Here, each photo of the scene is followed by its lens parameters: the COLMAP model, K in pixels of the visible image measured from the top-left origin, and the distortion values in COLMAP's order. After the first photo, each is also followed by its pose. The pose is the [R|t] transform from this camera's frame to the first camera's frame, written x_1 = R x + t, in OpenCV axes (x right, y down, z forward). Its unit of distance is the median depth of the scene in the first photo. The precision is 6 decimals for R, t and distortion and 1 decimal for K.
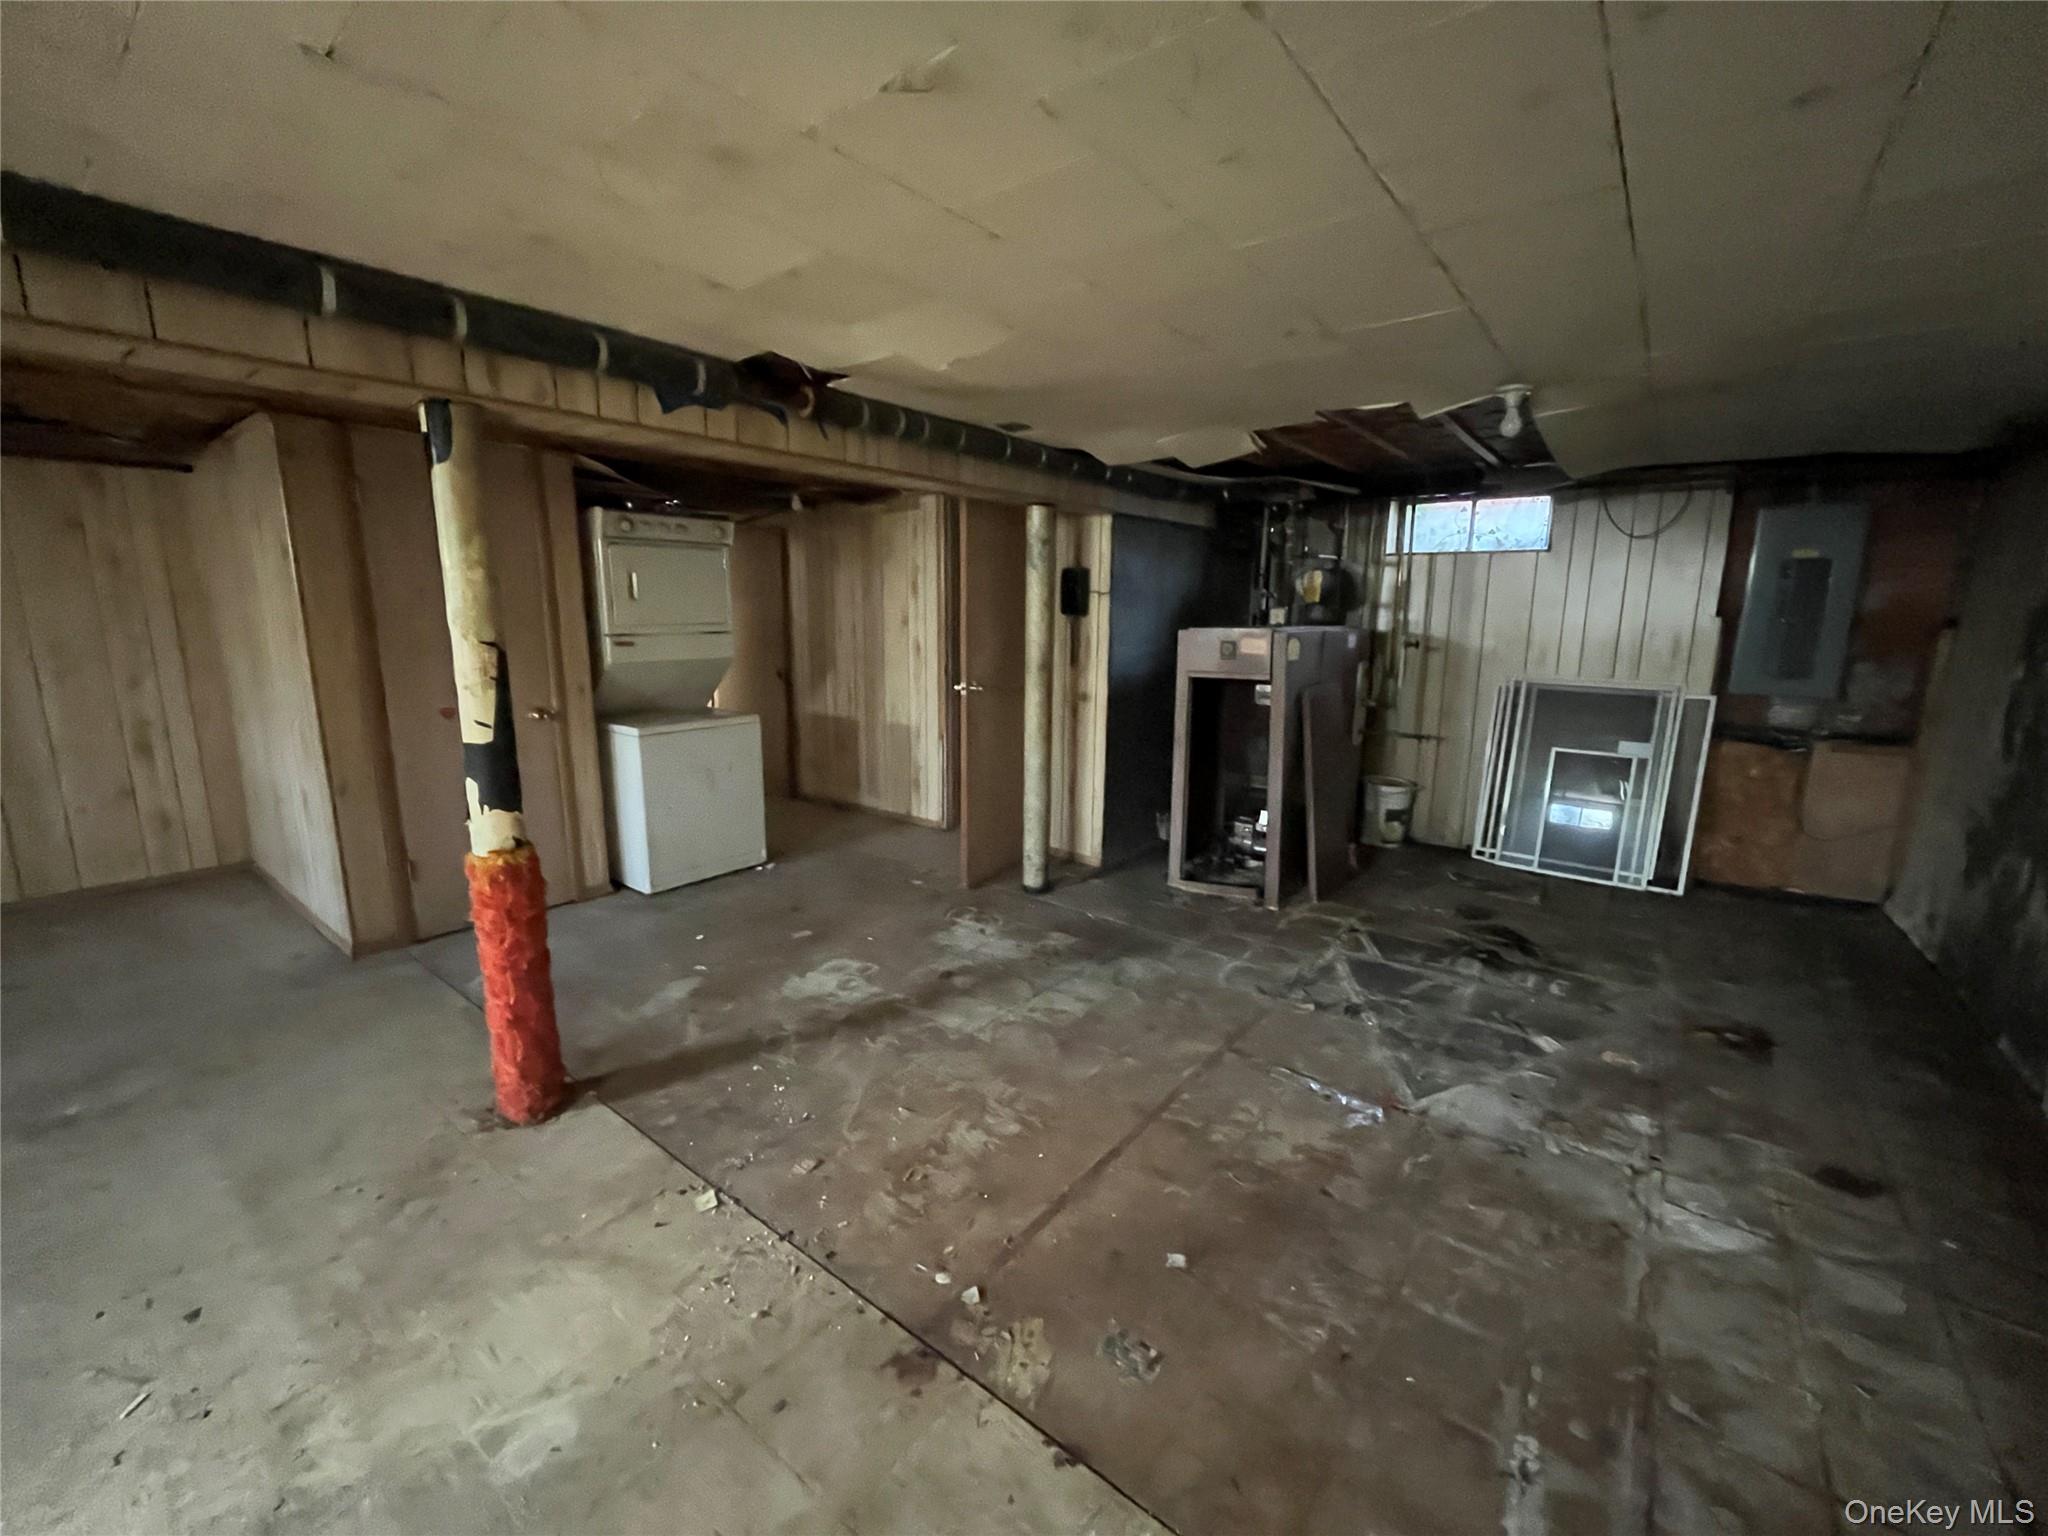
lens RADIAL K [[828.8, 0, 1020.9], [0, 828.8, 769.4], [0, 0, 1]] dist [-0.005314, 0.000361]
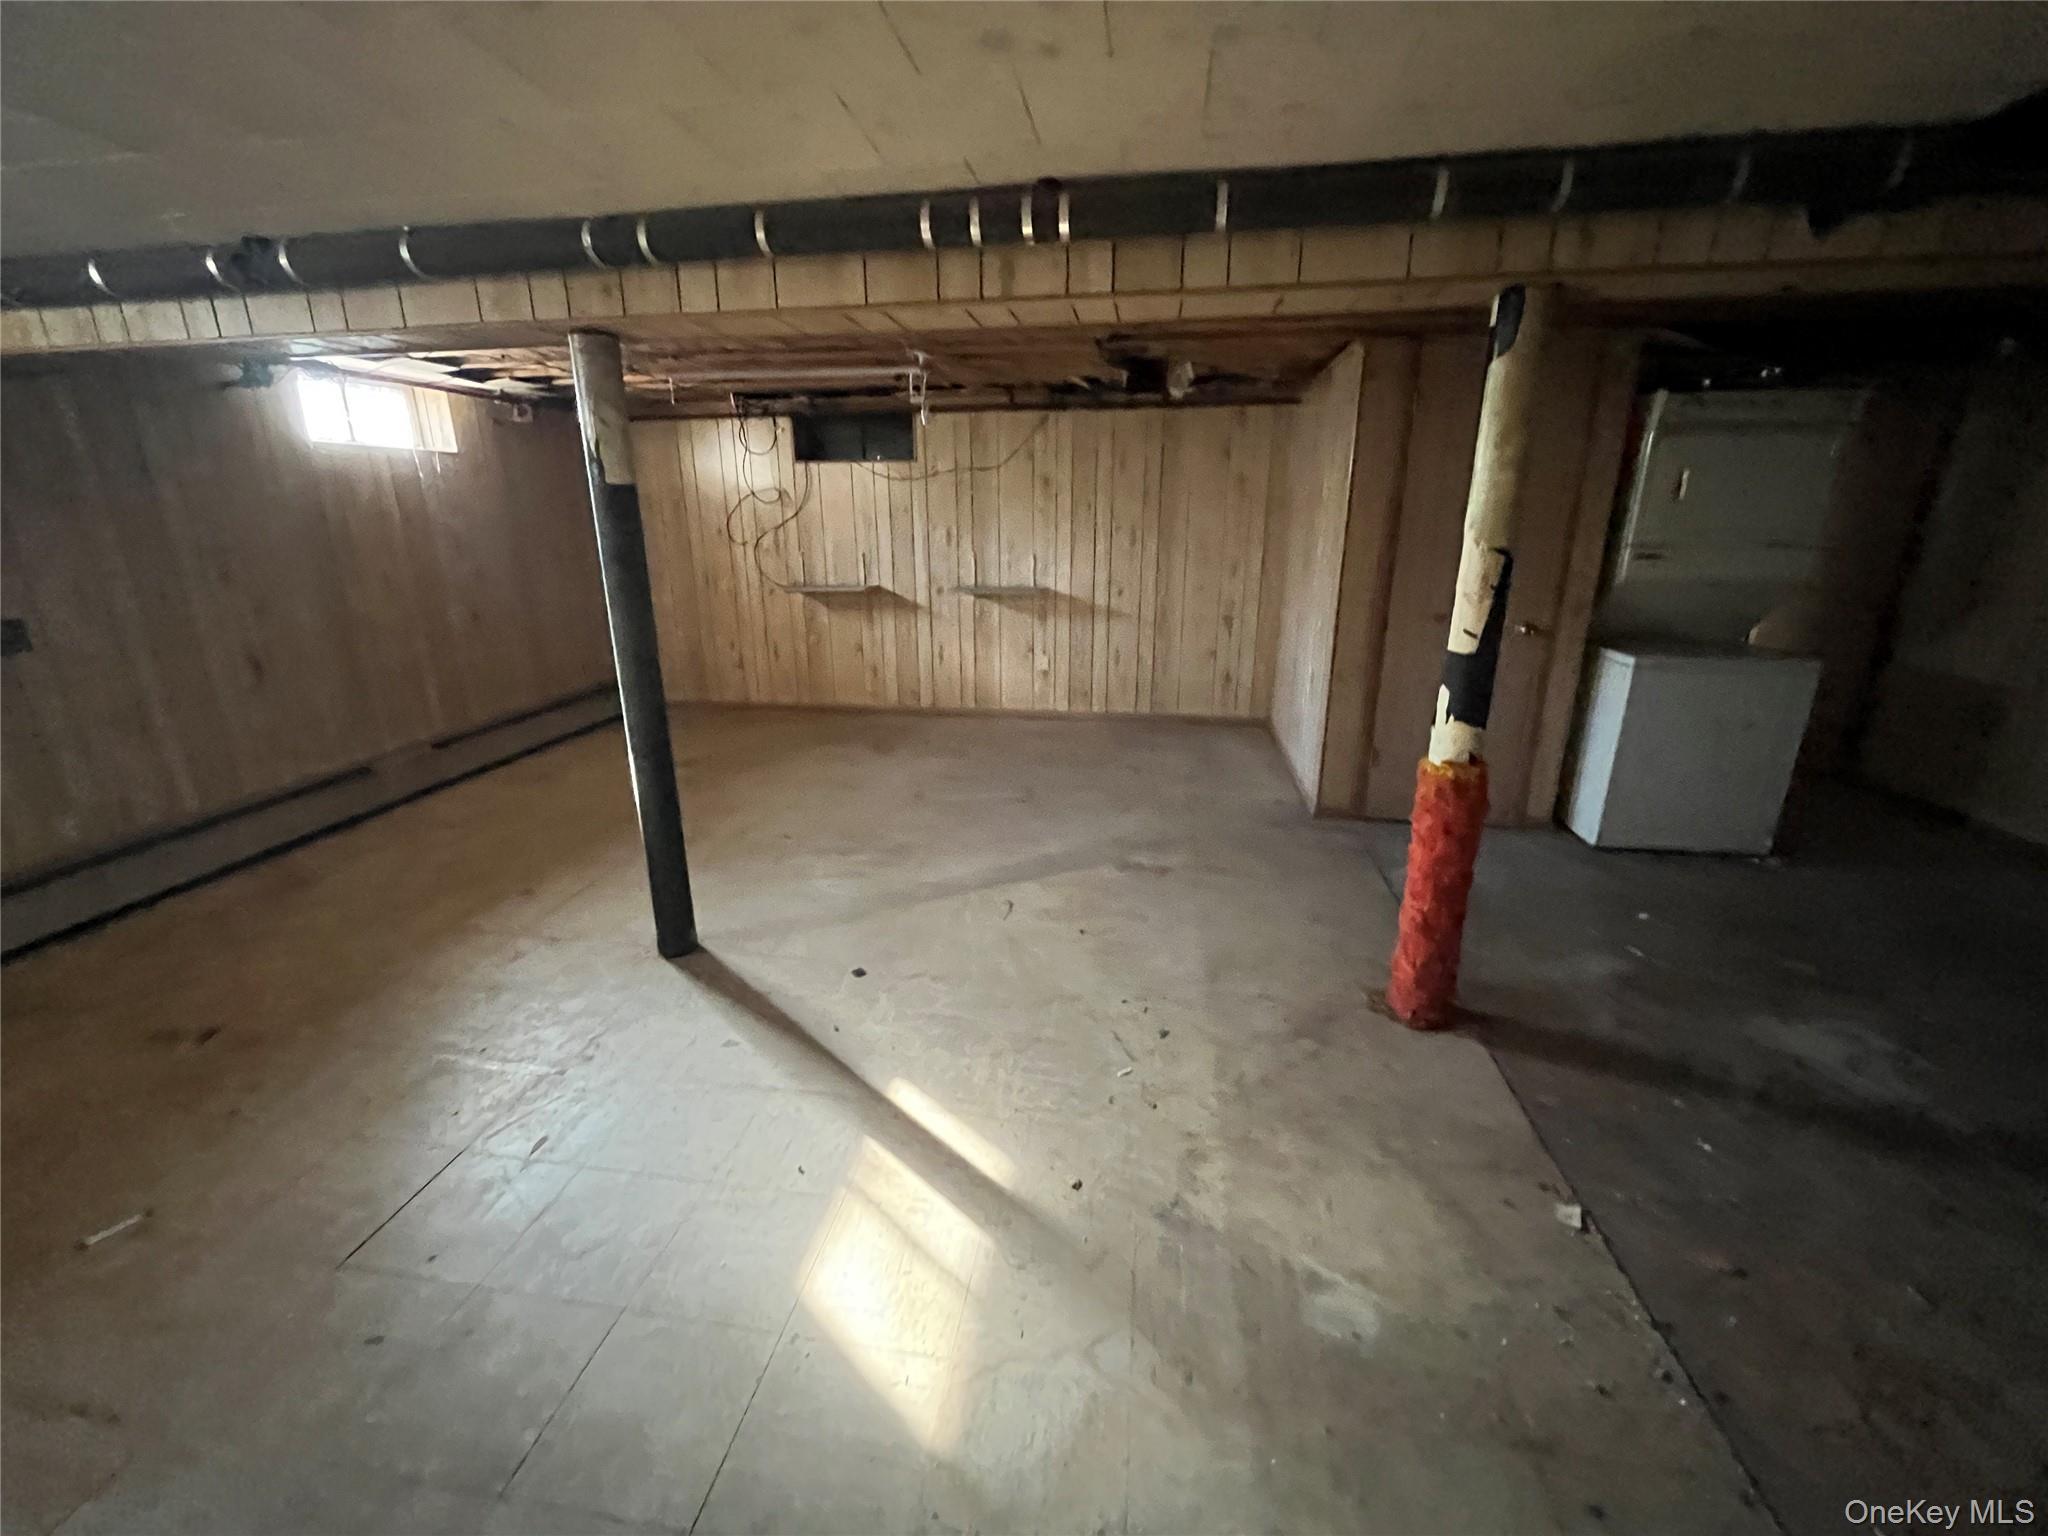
lens RADIAL K [[828.8, 0, 1019.3], [0, 828.8, 760.2], [0, 0, 1]] dist [-0.005314, 0.000361]
pose [[0.478306, 0.241546, -0.844322, -0.035735], [-0.159831, 0.969317, 0.186761, -0.006328], [0.863526, 0.045620, 0.502237, 0.043664]]
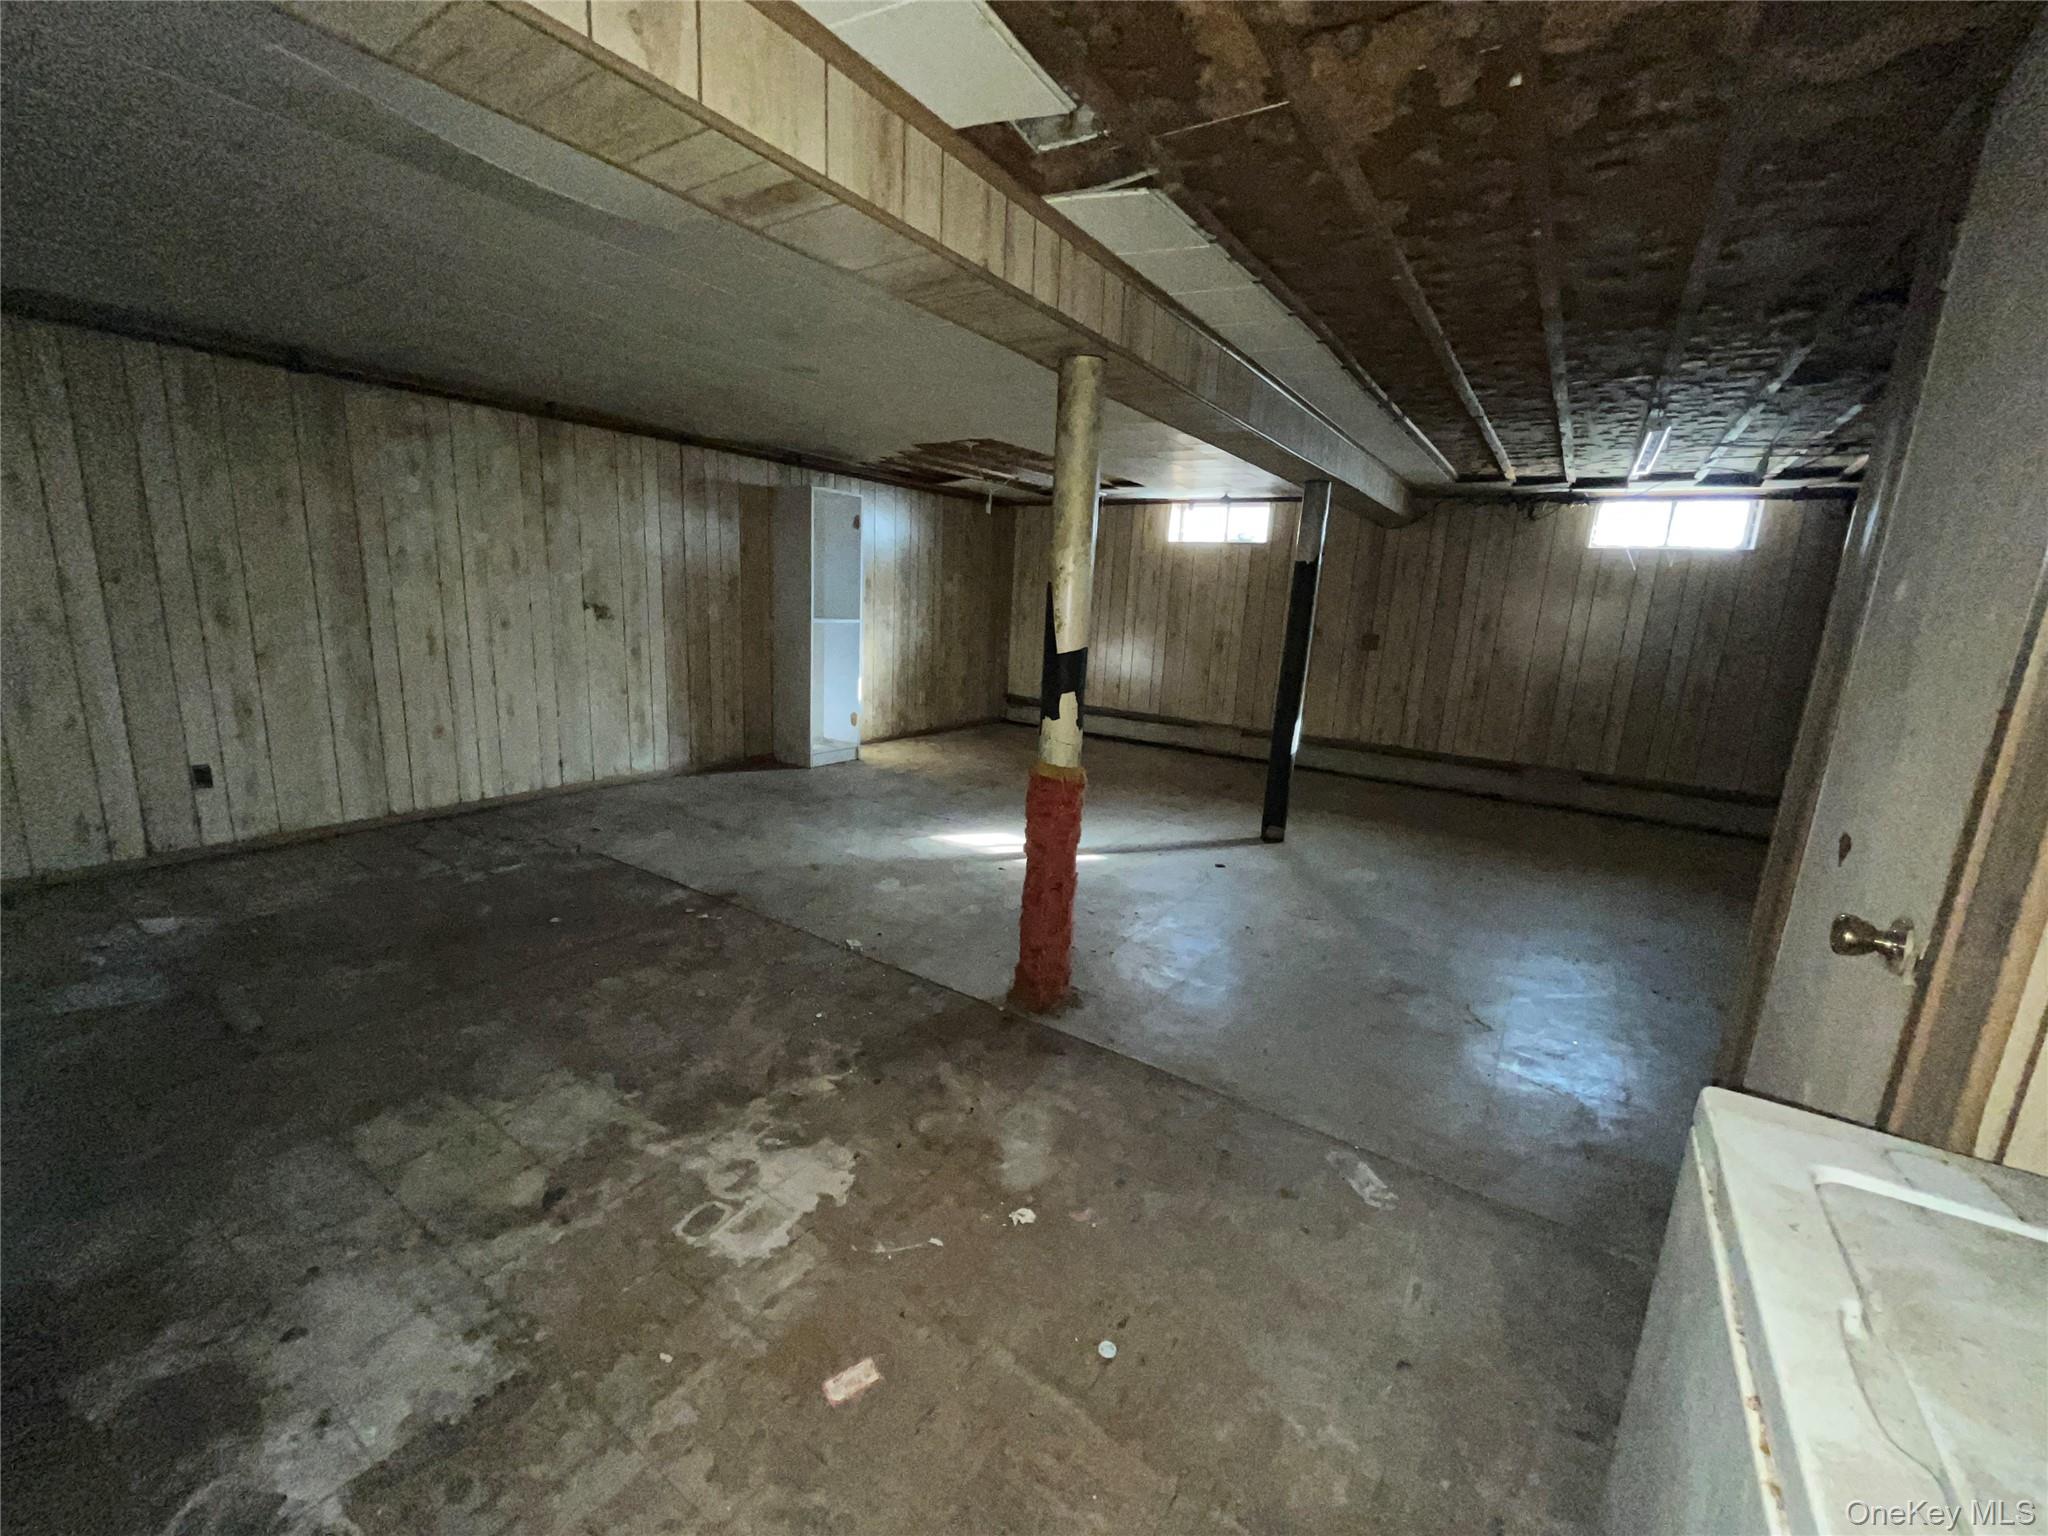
lens RADIAL K [[828.8, 0, 1027.2], [0, 828.8, 763.5], [0, 0, 1]] dist [-0.005314, 0.000361]
pose [[-0.995165, -0.041986, -0.088793, -0.469179], [-0.073436, 0.918400, 0.388777, -0.324744], [0.065225, 0.393418, -0.917043, 1.948137]]
